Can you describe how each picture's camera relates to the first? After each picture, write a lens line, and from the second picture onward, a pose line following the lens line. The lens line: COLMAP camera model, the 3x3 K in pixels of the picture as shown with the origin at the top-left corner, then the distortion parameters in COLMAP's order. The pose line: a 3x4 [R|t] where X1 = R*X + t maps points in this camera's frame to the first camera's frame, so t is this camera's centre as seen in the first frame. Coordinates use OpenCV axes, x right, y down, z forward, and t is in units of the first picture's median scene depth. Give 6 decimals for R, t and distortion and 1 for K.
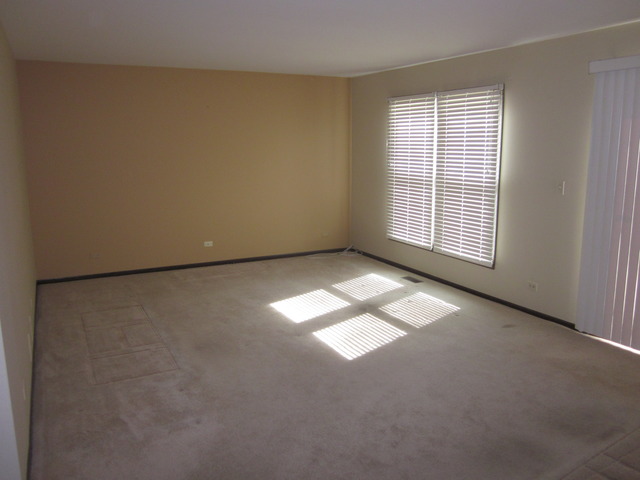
lens RADIAL K [[532.9, 0, 321.2], [0, 532.9, 241.1], [0, 0, 1]] dist [-0.036689, 0.012251]
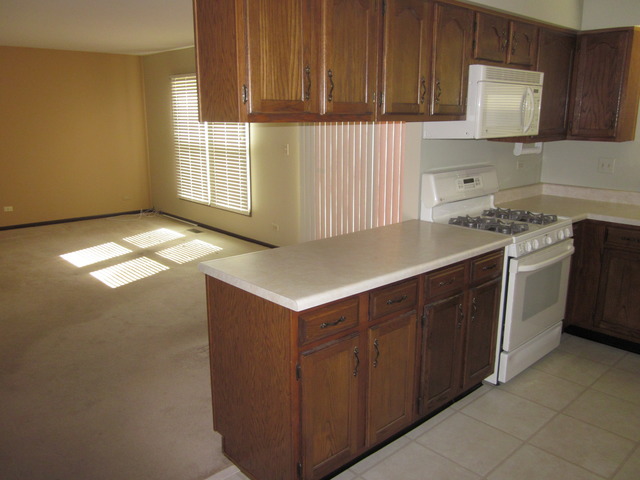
lens RADIAL K [[532.9, 0, 318.7], [0, 532.9, 238.8], [0, 0, 1]] dist [-0.036689, 0.012251]
pose [[0.966289, -0.049810, 0.252594, 0.147522], [0.038486, 0.998029, 0.049575, 0.044467], [-0.254565, -0.038182, 0.966301, -0.231417]]
